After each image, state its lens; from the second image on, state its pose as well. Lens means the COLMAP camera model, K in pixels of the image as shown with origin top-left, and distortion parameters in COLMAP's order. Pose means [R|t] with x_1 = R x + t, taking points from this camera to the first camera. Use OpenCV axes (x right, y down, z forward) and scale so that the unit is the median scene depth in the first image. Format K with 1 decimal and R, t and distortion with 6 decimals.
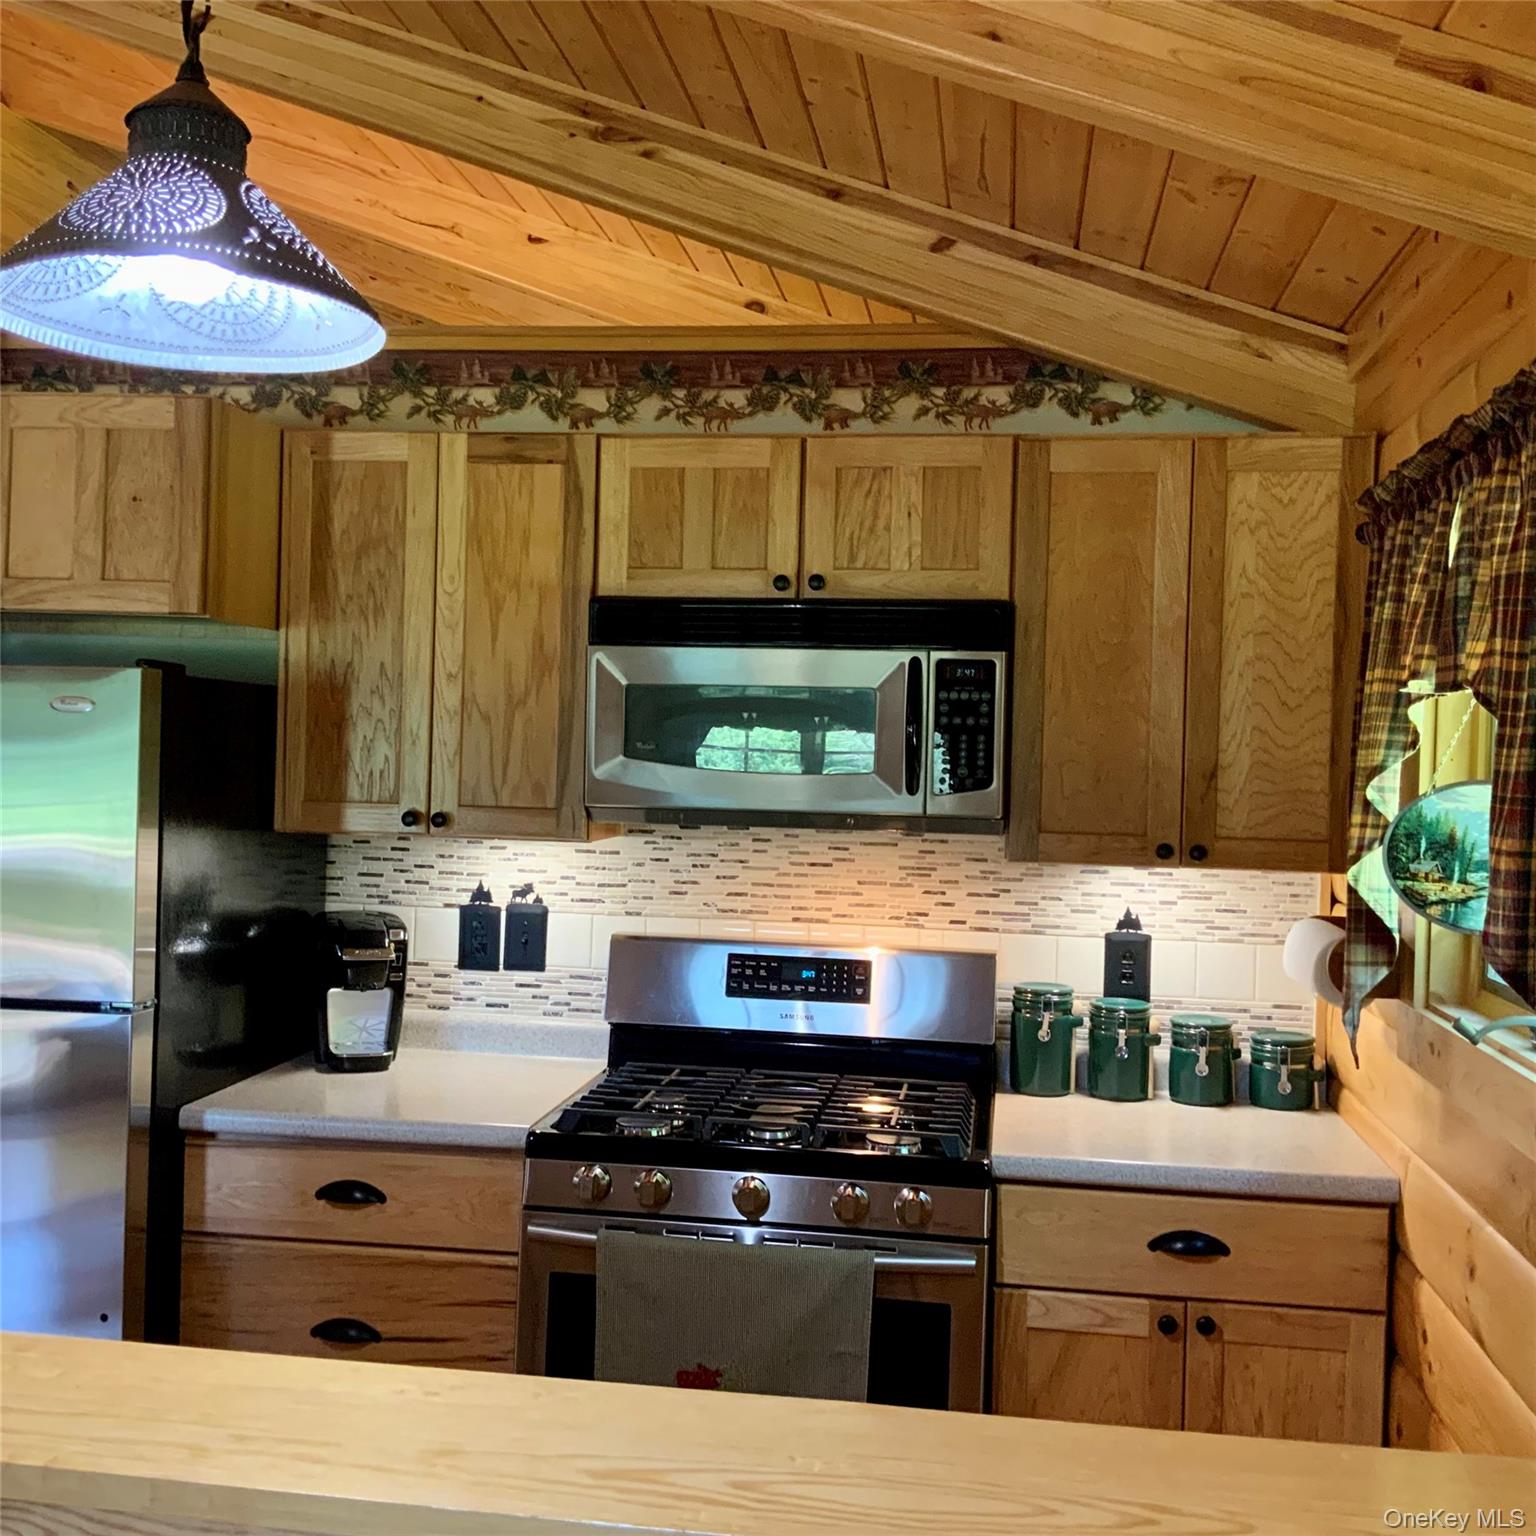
lens RADIAL K [[1717.8, 0, 768.0], [0, 1717.8, 768.0], [0, 0, 1]] dist [0.038084, -0.024617]
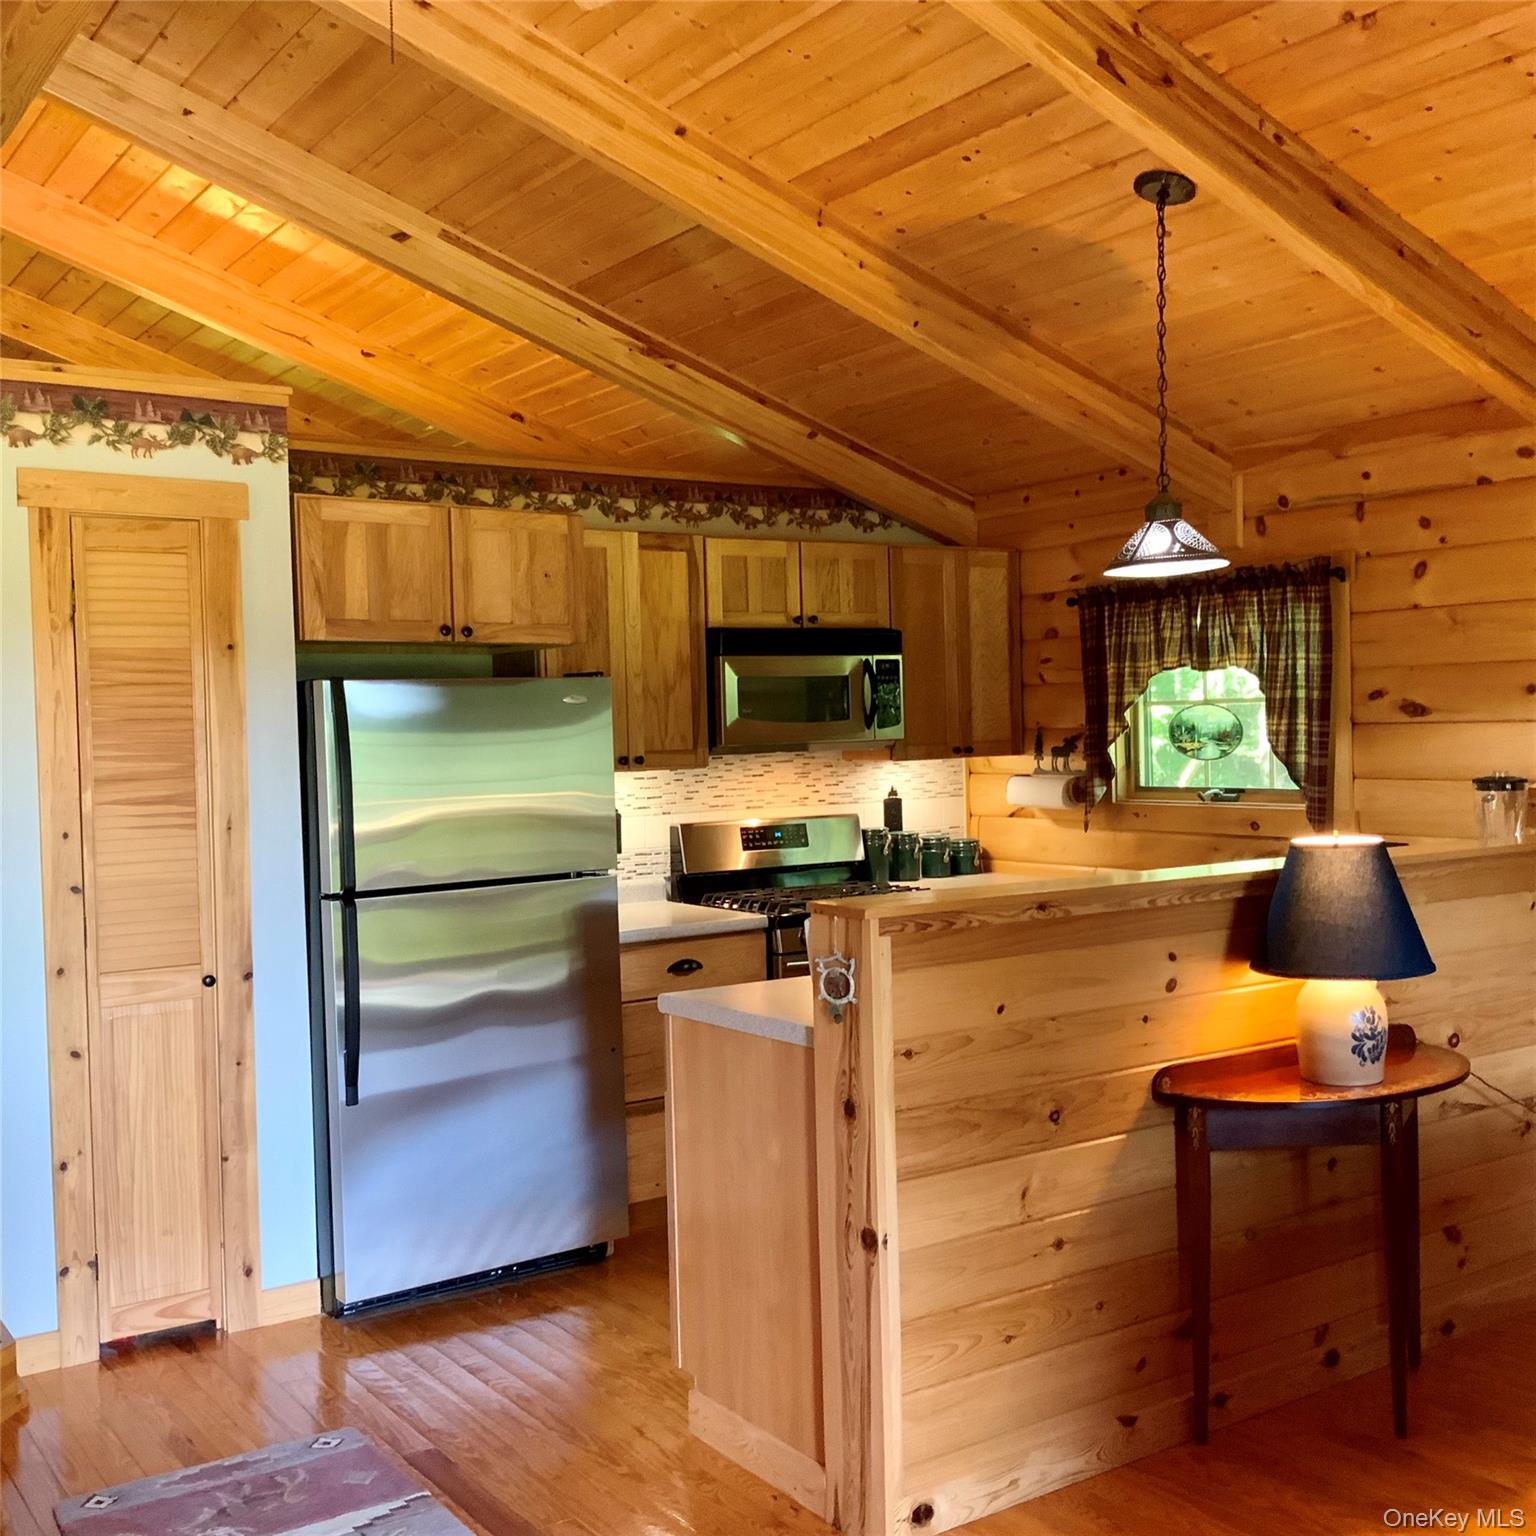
lens RADIAL K [[1677.3, 0, 768.0], [0, 1677.3, 768.0], [0, 0, 1]] dist [-0.009695, 0.006165]
pose [[0.730190, -0.067306, 0.679921, -1.203986], [0.053228, 0.997715, 0.041601, -0.024100], [-0.681168, 0.005814, 0.732104, -0.289221]]
